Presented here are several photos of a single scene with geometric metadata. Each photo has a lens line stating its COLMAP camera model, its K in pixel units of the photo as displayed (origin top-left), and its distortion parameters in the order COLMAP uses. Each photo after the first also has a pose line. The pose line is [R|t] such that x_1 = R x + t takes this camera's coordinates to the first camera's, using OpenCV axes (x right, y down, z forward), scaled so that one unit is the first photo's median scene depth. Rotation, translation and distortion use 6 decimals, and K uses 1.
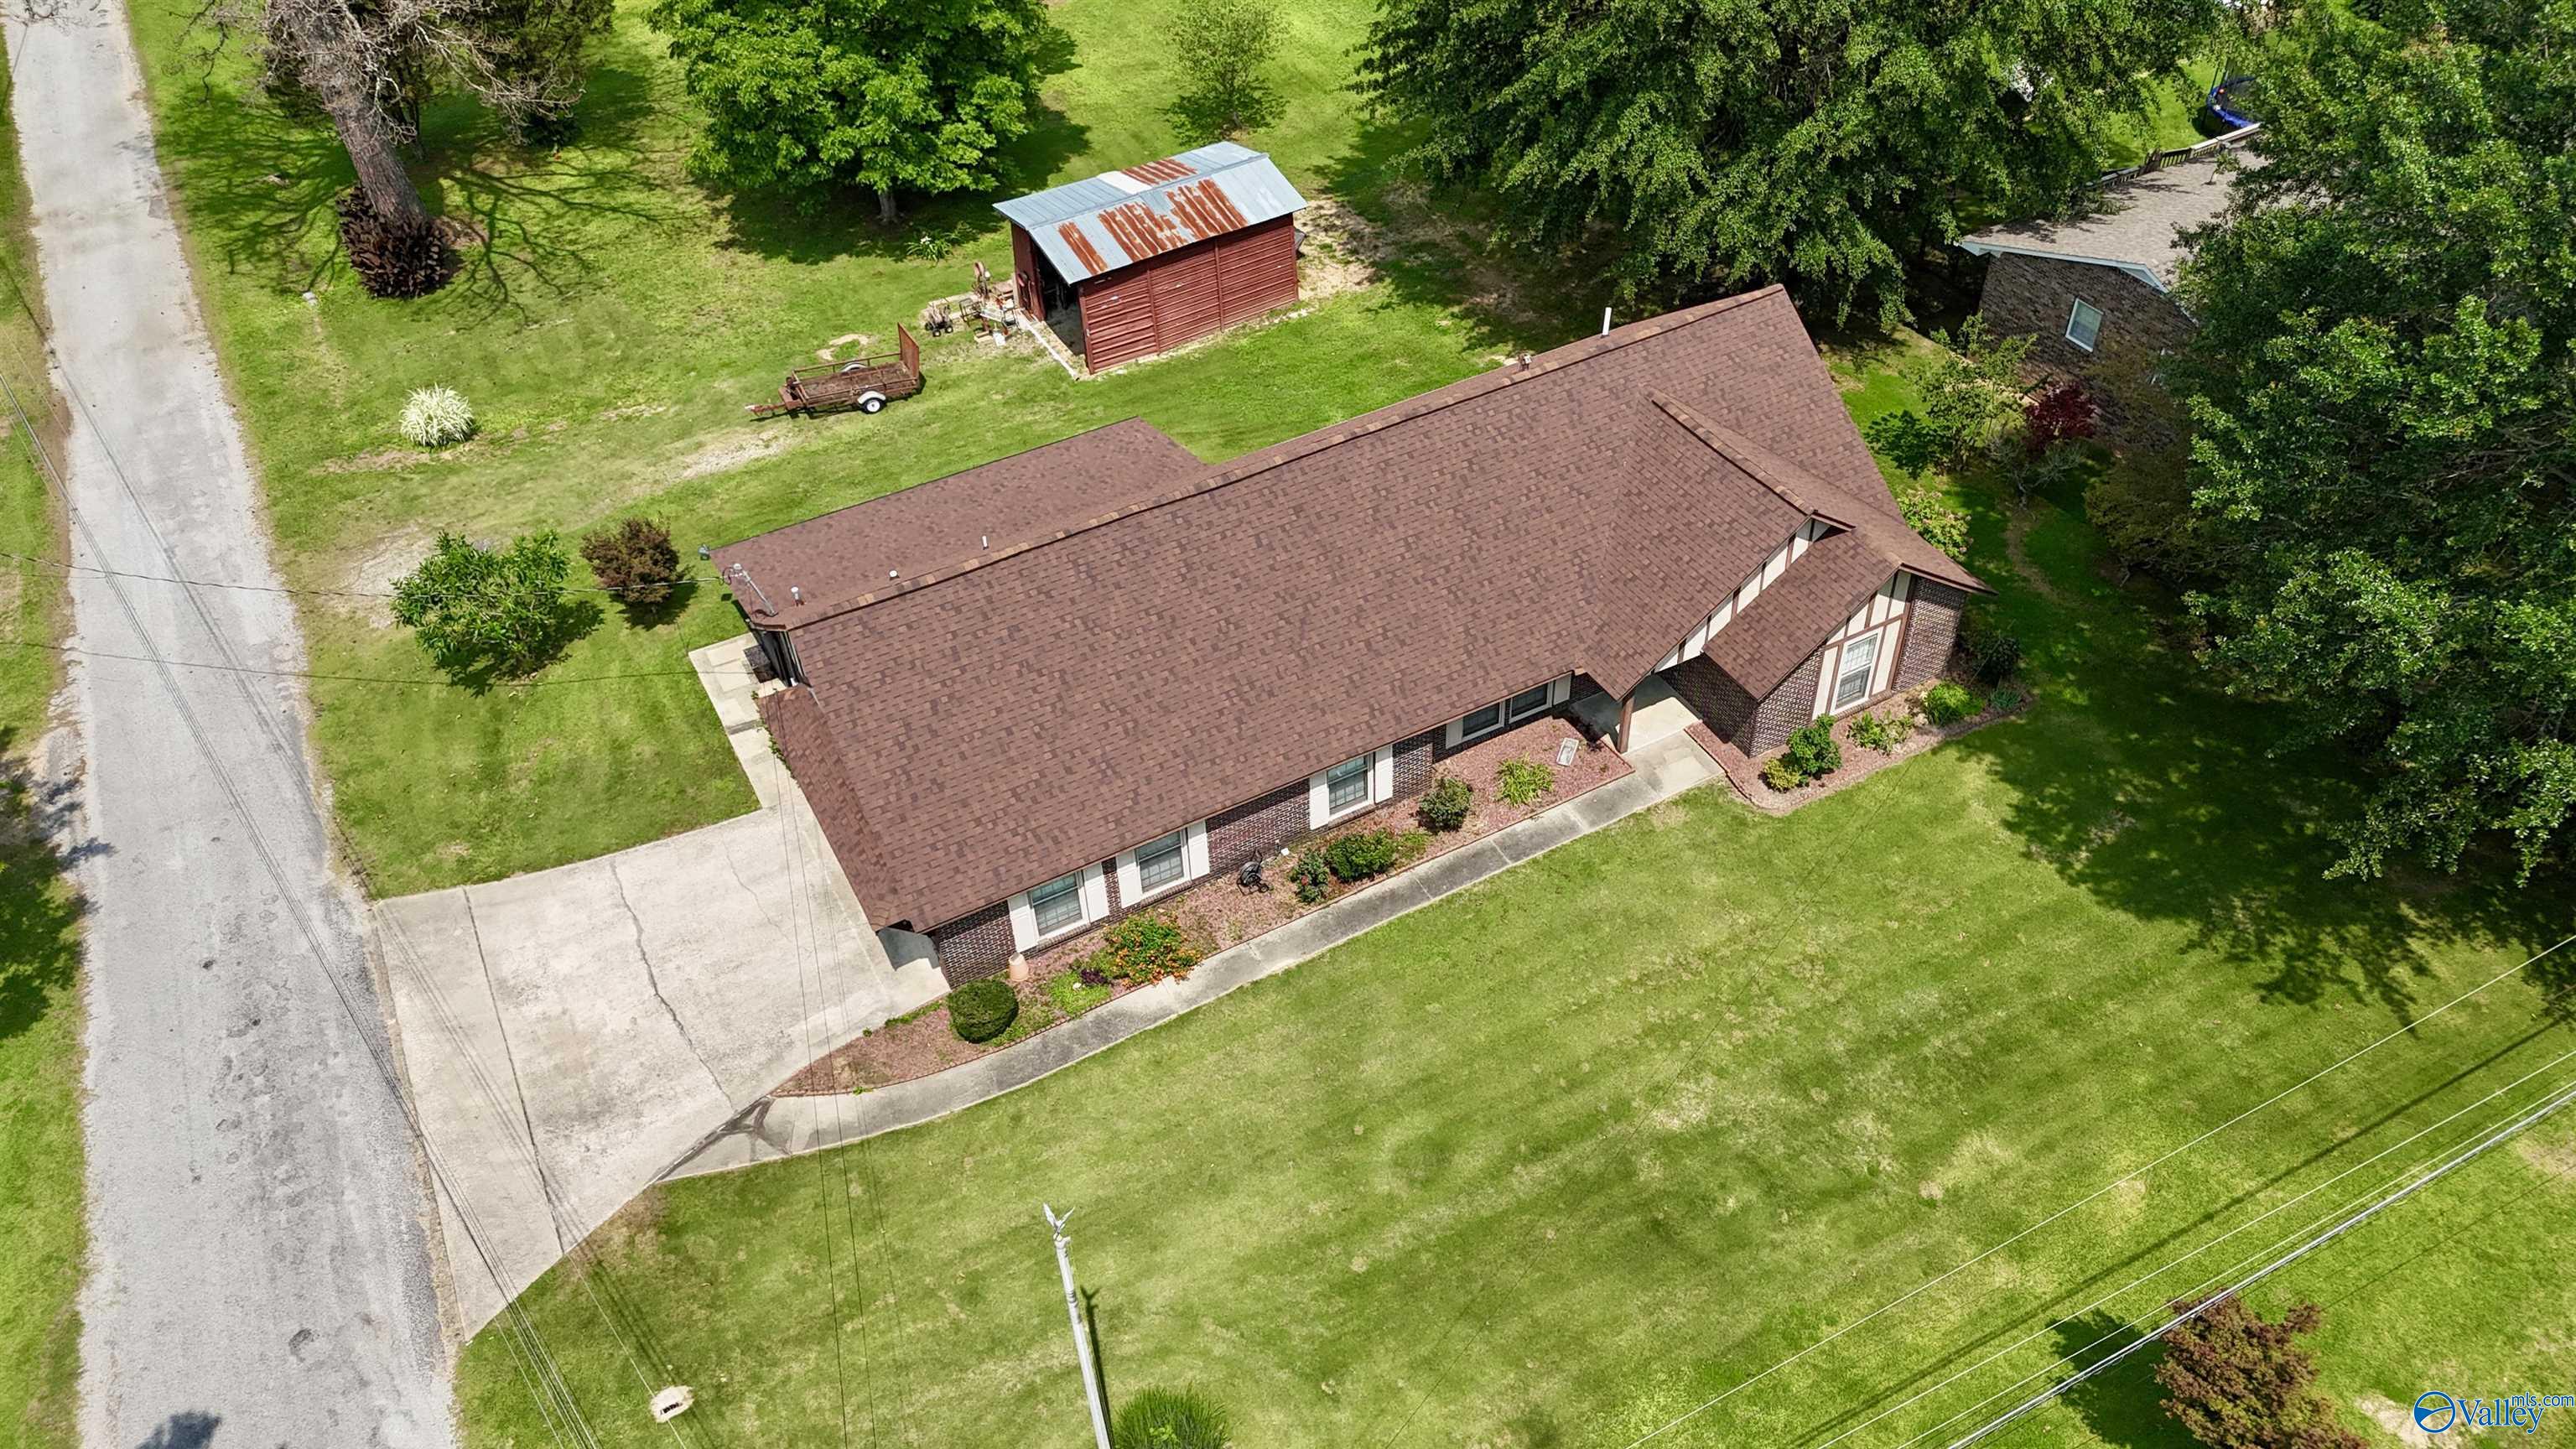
lens RADIAL K [[1937.5, 0, 1283.8], [0, 1937.5, 683.9], [0, 0, 1]] dist [0.080514, -0.068094]
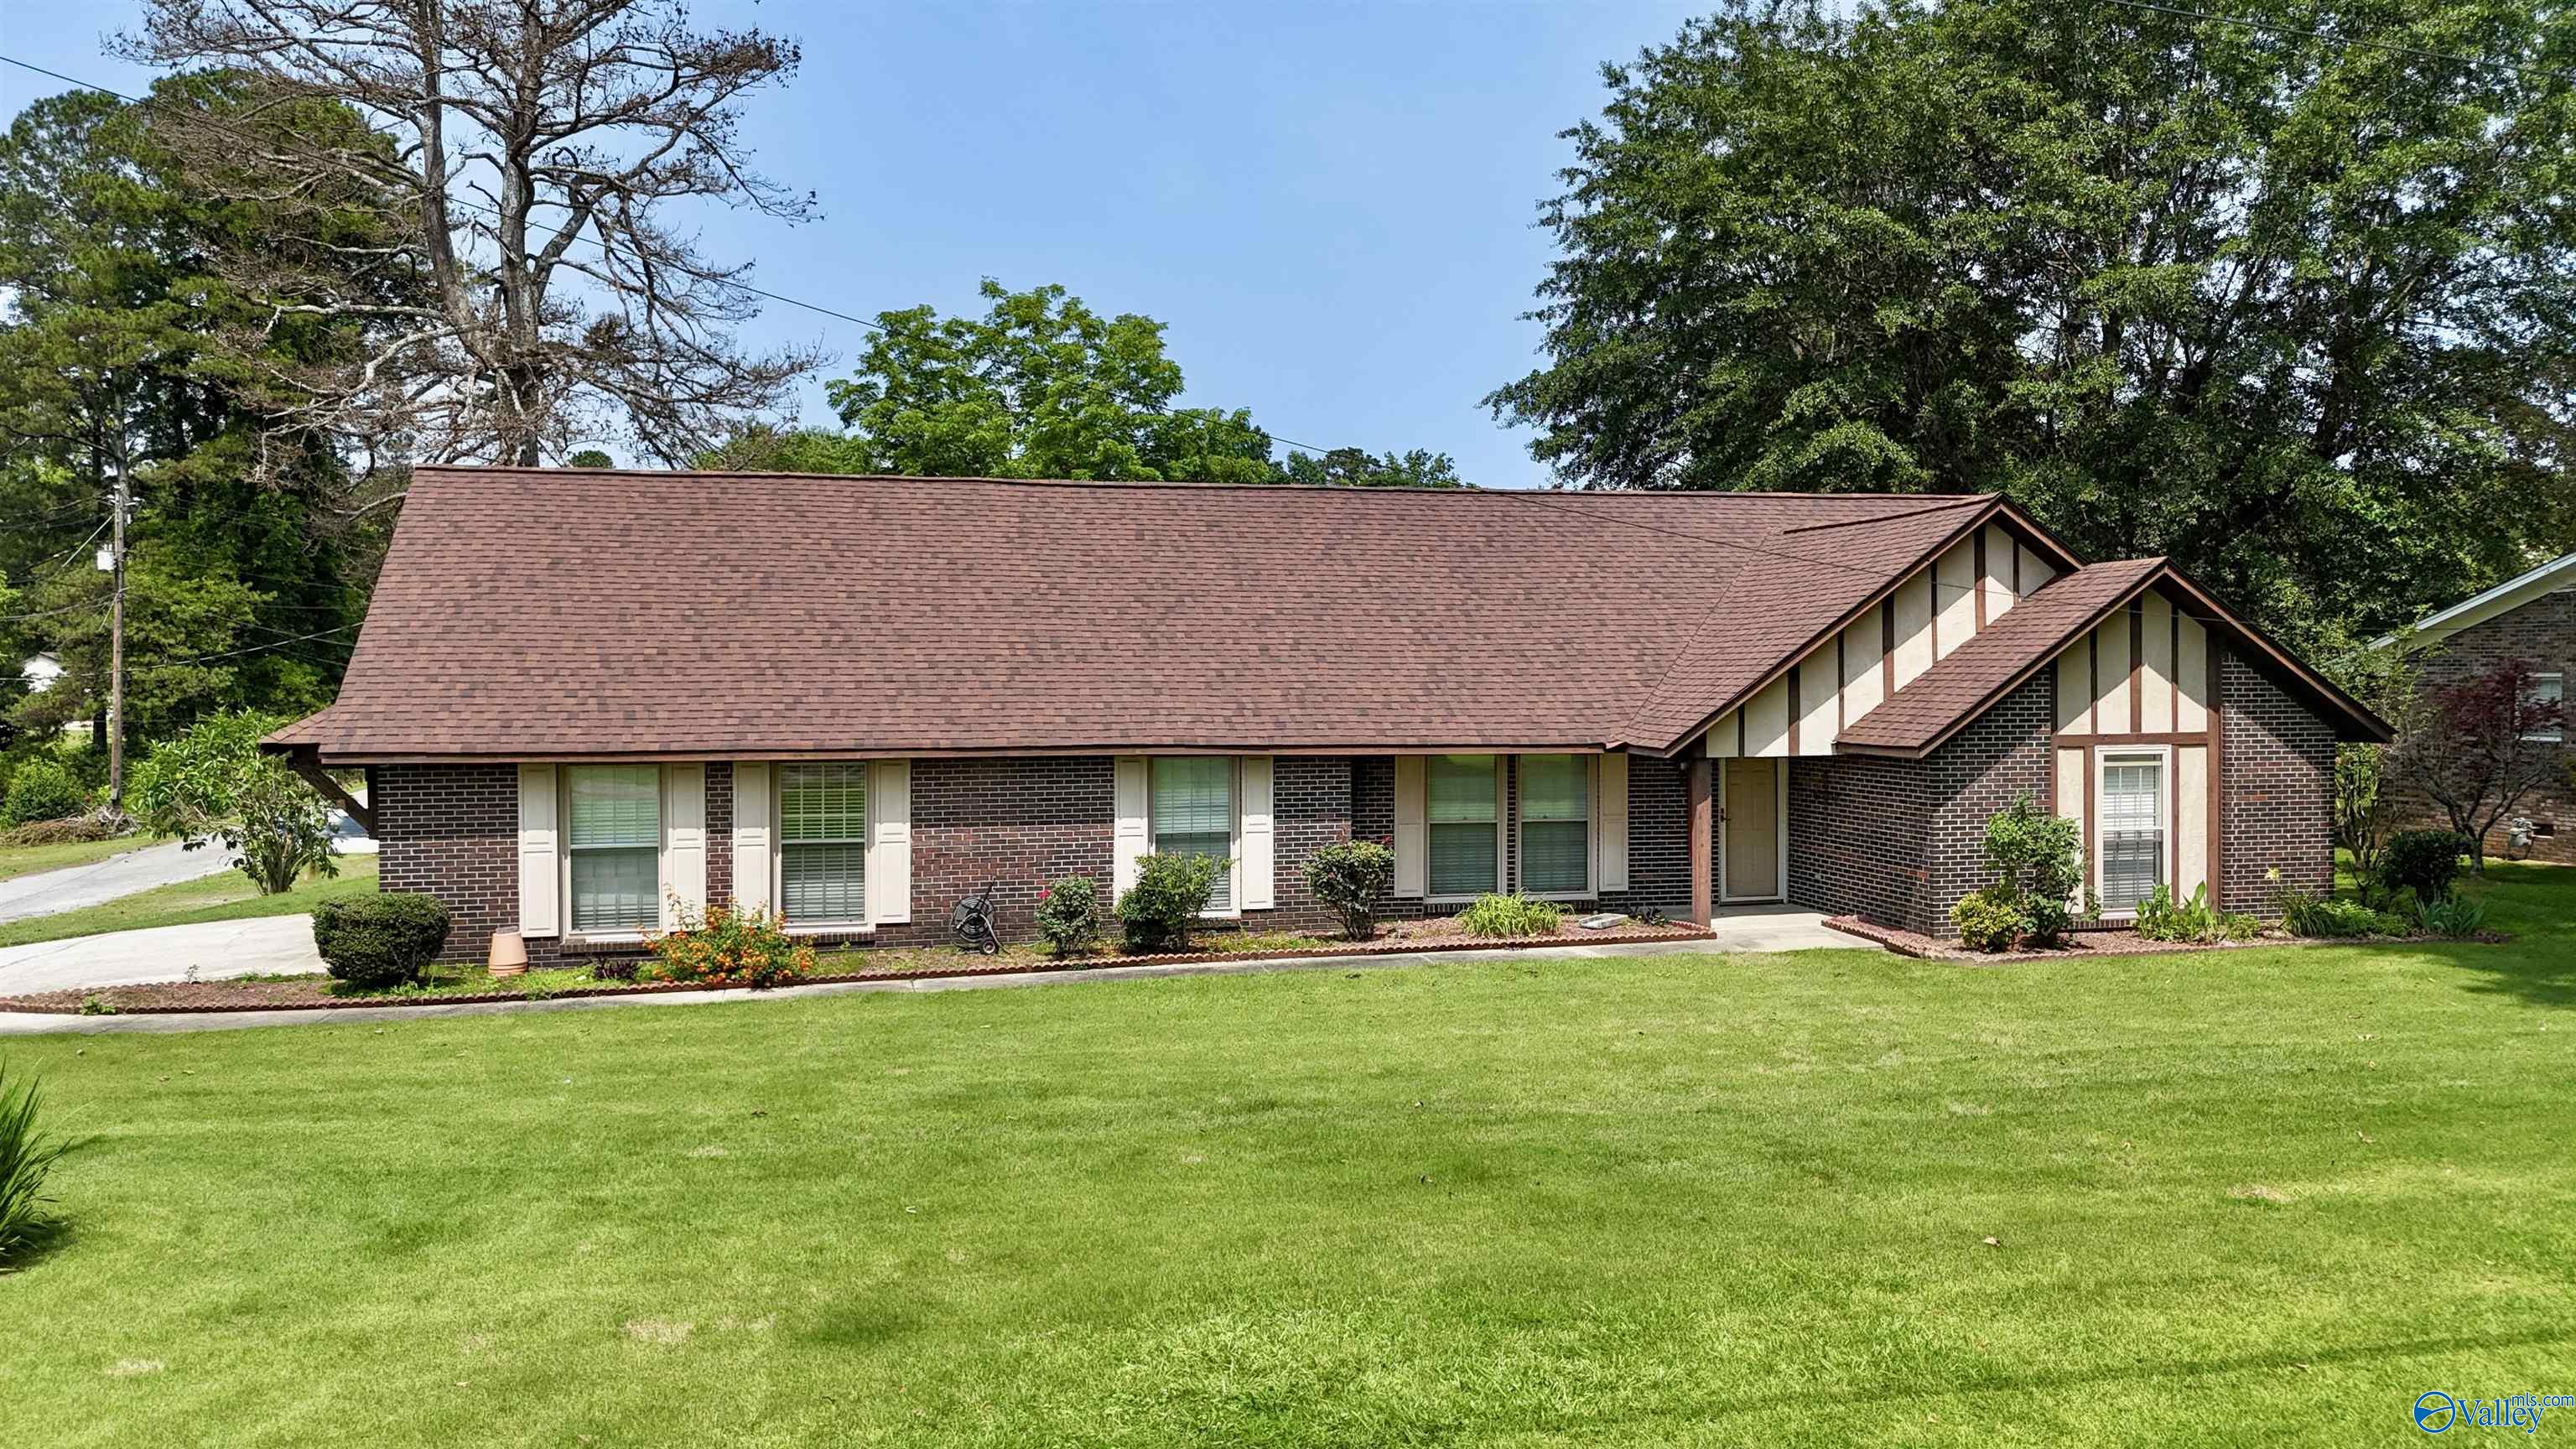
lens RADIAL K [[1900.7, 0, 1301.6], [0, 1900.7, 719.8], [0, 0, 1]] dist [0.076169, -0.084213]
pose [[0.967963, 0.039846, -0.247909, 0.206765], [-0.188382, 0.768016, -0.612098, 0.367850], [0.166008, 0.639190, 0.750918, 0.547763]]
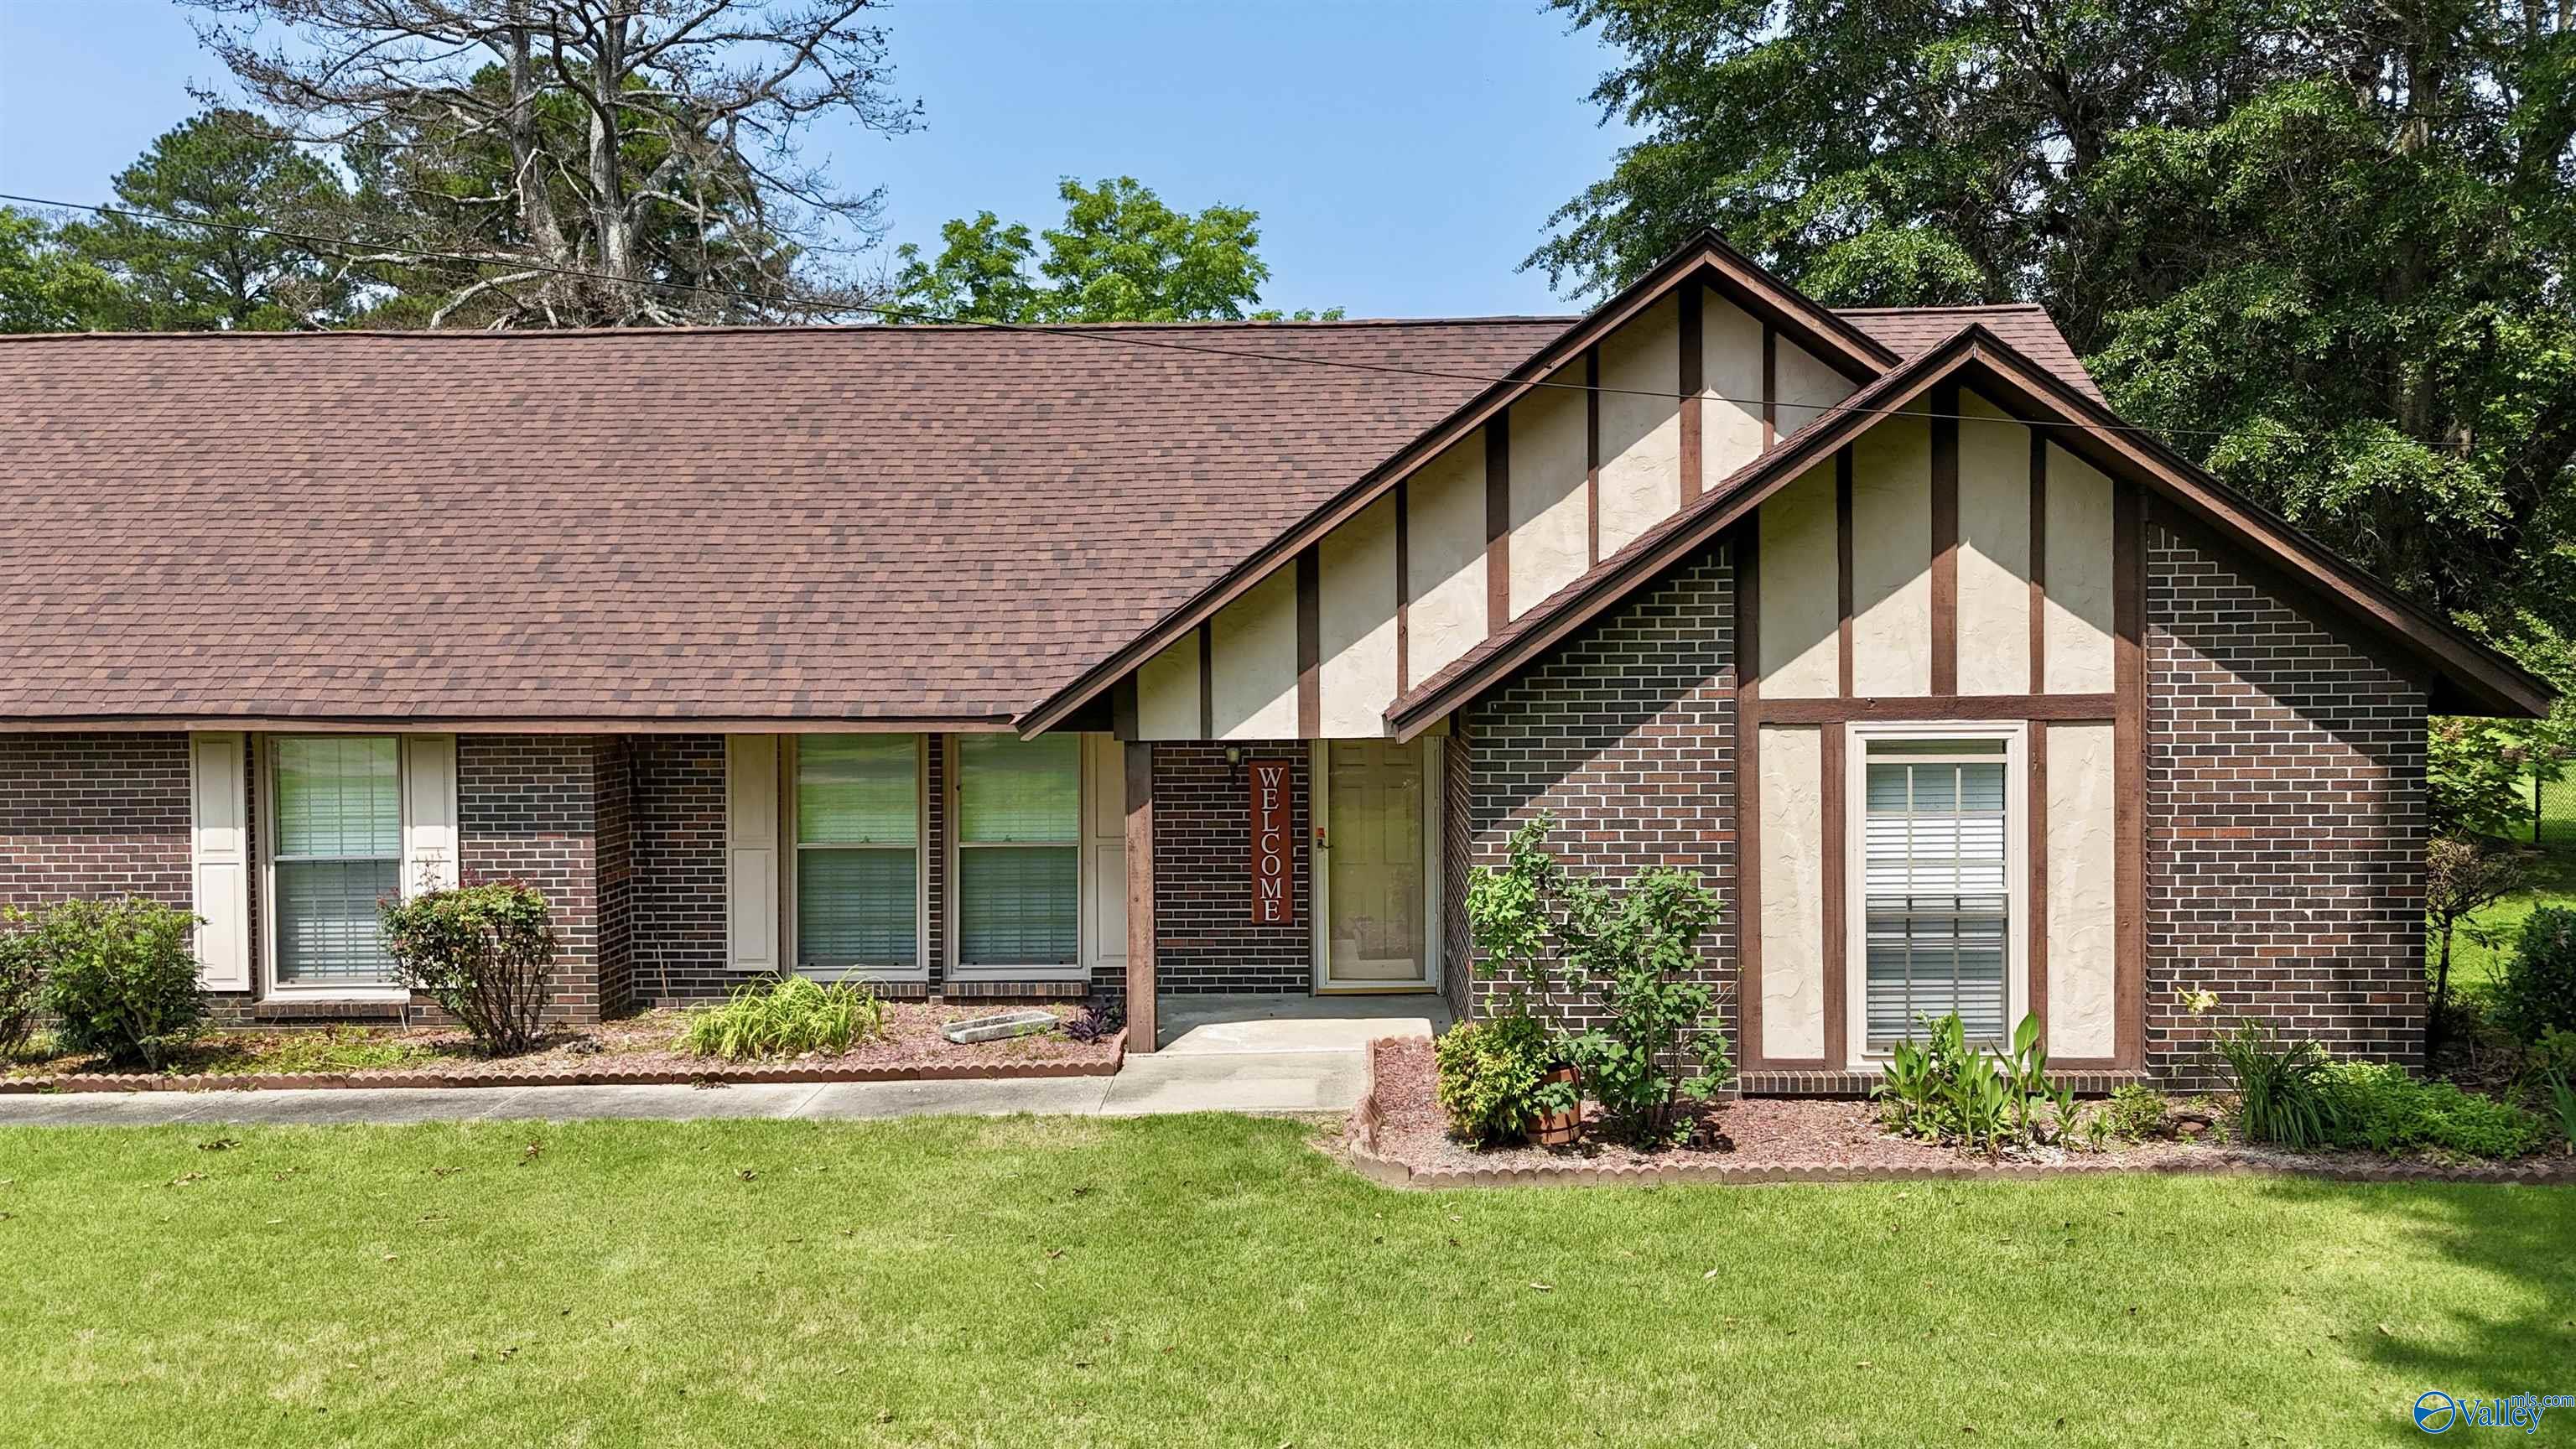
lens RADIAL K [[1900.7, 0, 1301.6], [0, 1900.7, 719.8], [0, 0, 1]] dist [0.076169, -0.084213]
pose [[0.867114, 0.045569, -0.496021, 0.364228], [-0.344844, 0.773498, -0.531774, 0.155807], [0.359439, 0.632159, 0.686425, 0.799793]]
